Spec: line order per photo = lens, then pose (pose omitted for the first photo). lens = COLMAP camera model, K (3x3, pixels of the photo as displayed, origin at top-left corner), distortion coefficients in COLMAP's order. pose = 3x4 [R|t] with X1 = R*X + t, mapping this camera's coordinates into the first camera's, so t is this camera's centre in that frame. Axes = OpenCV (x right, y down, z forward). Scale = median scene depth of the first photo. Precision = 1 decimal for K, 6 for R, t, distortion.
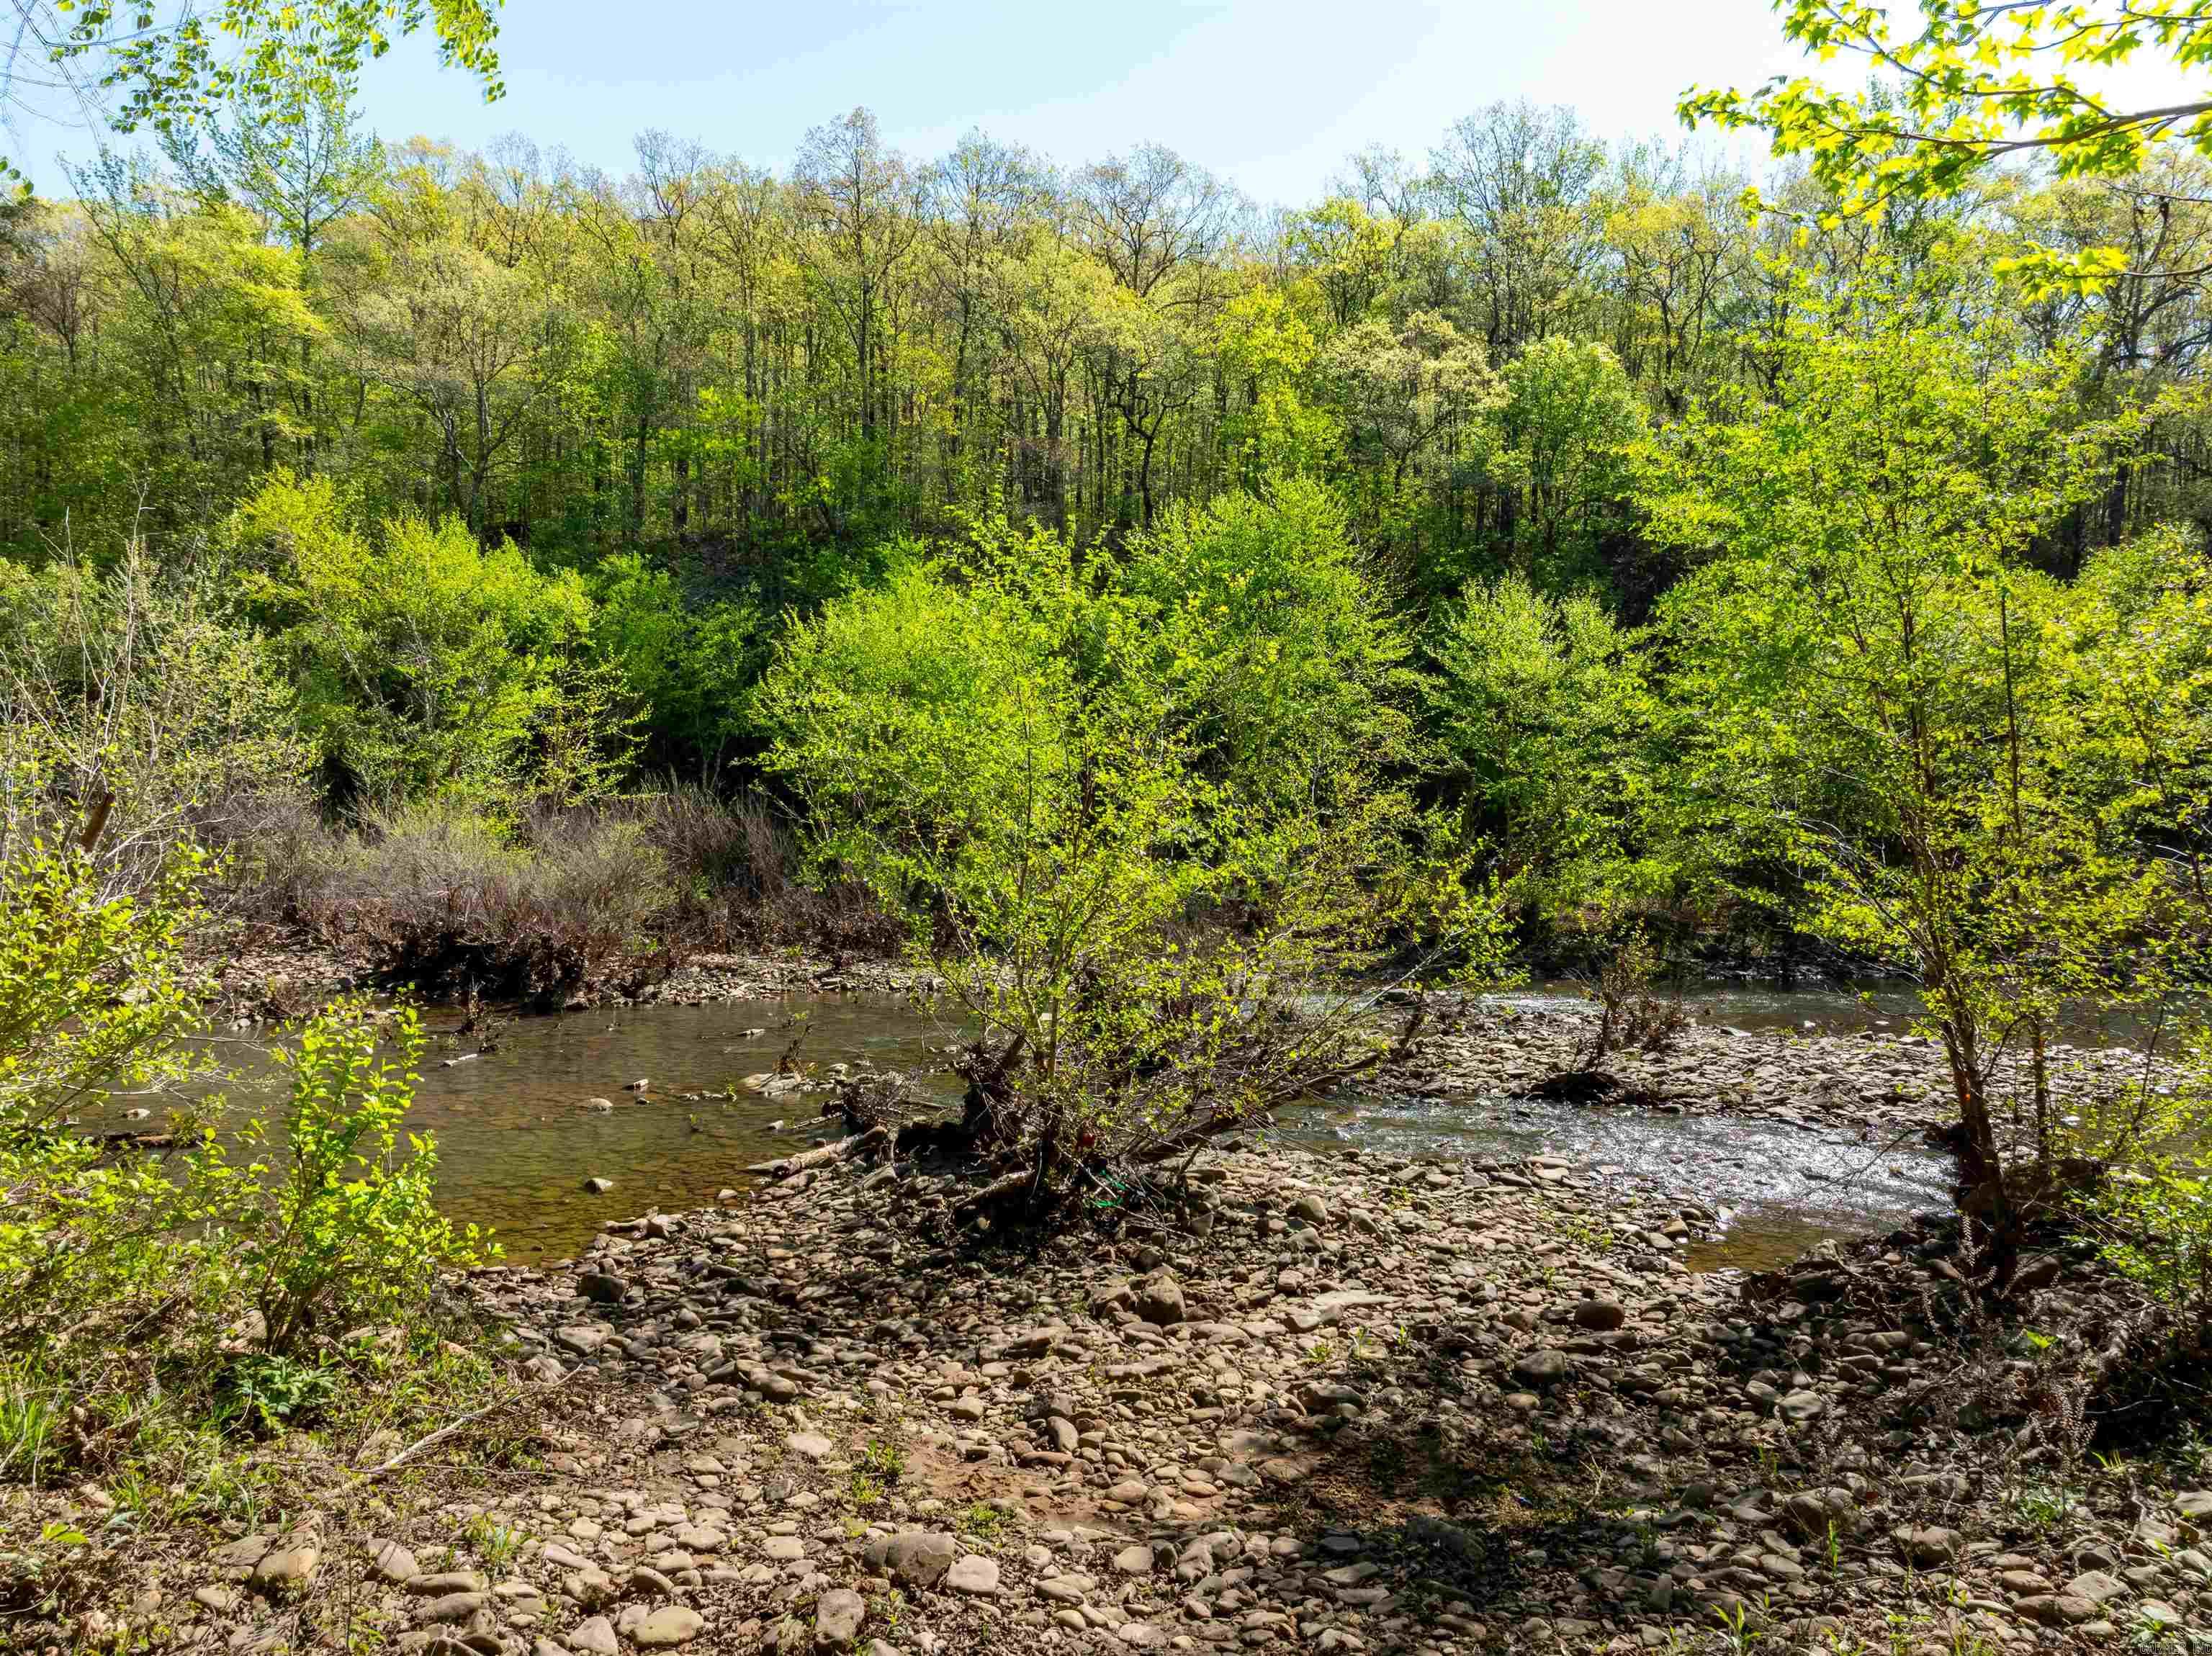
lens RADIAL K [[1552.6, 0, 1105.4], [0, 1552.6, 831.7], [0, 0, 1]] dist [-0.007395, -0.002465]
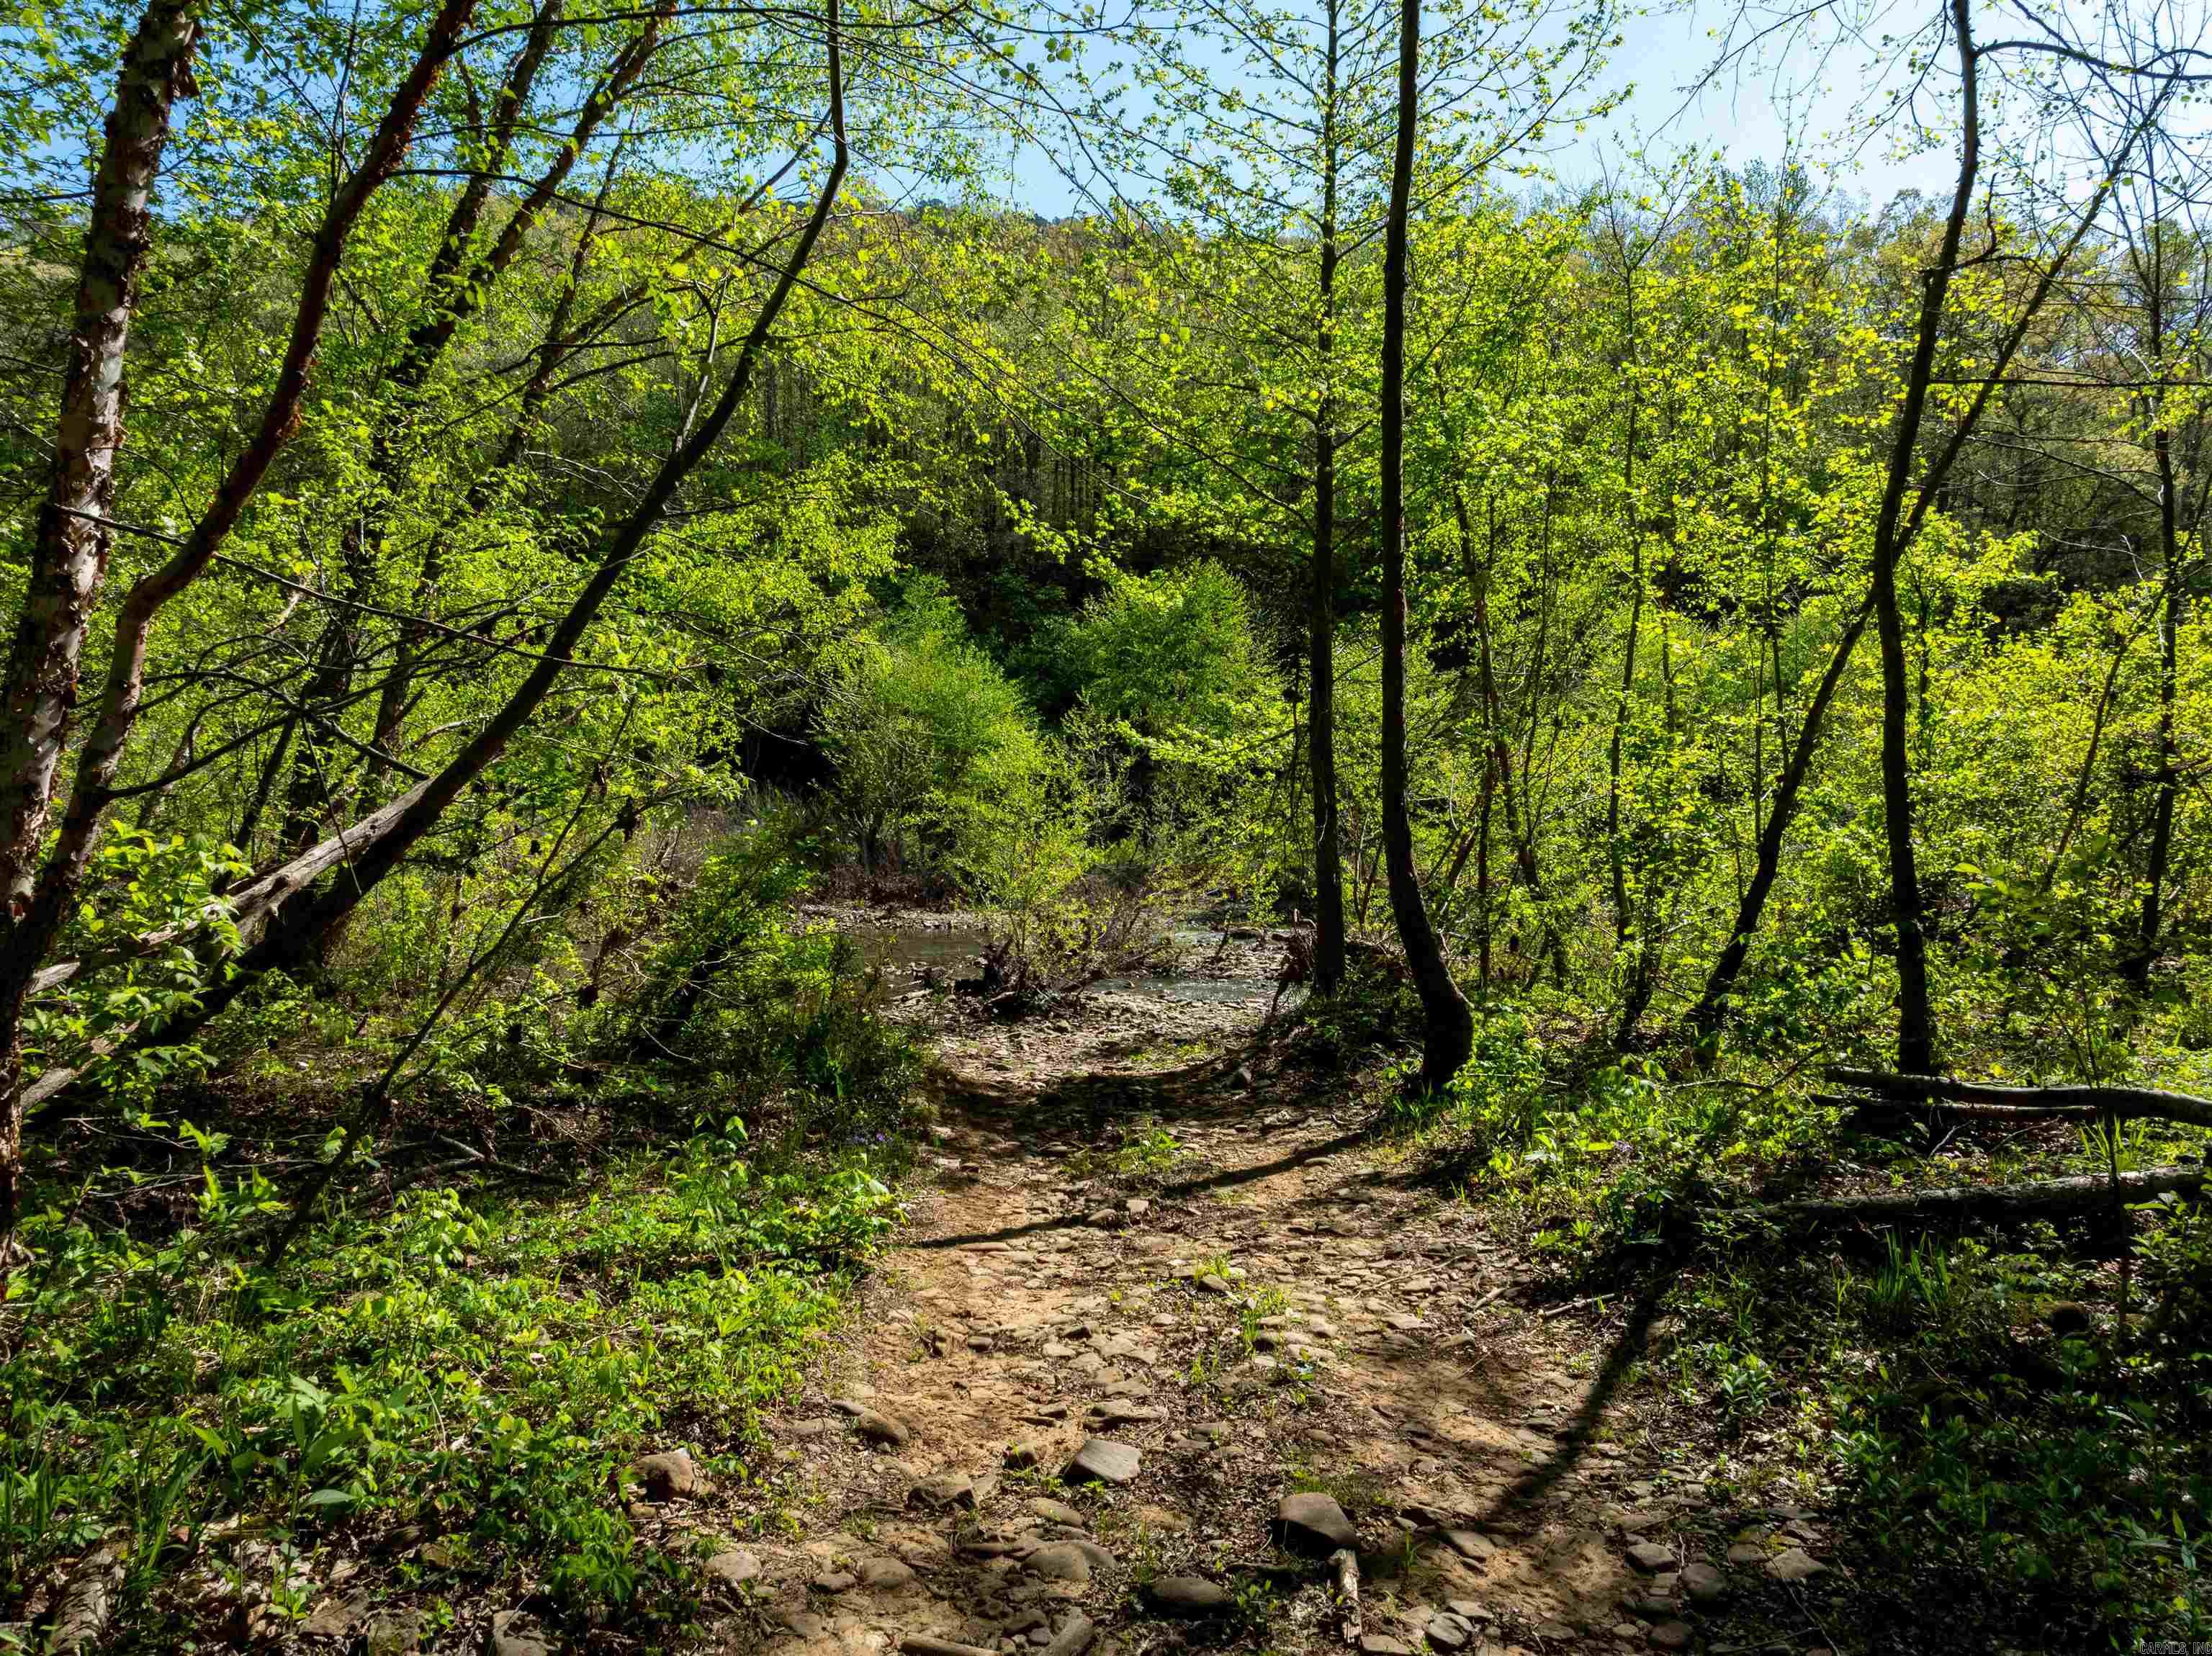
lens RADIAL K [[1552.6, 0, 1106.7], [0, 1552.6, 827.9], [0, 0, 1]] dist [-0.007395, -0.002465]
pose [[0.999908, 0.001822, 0.013416, 0.049360], [-0.002193, 0.999614, 0.027707, -0.082559], [-0.013360, -0.027734, 0.999526, -1.102414]]
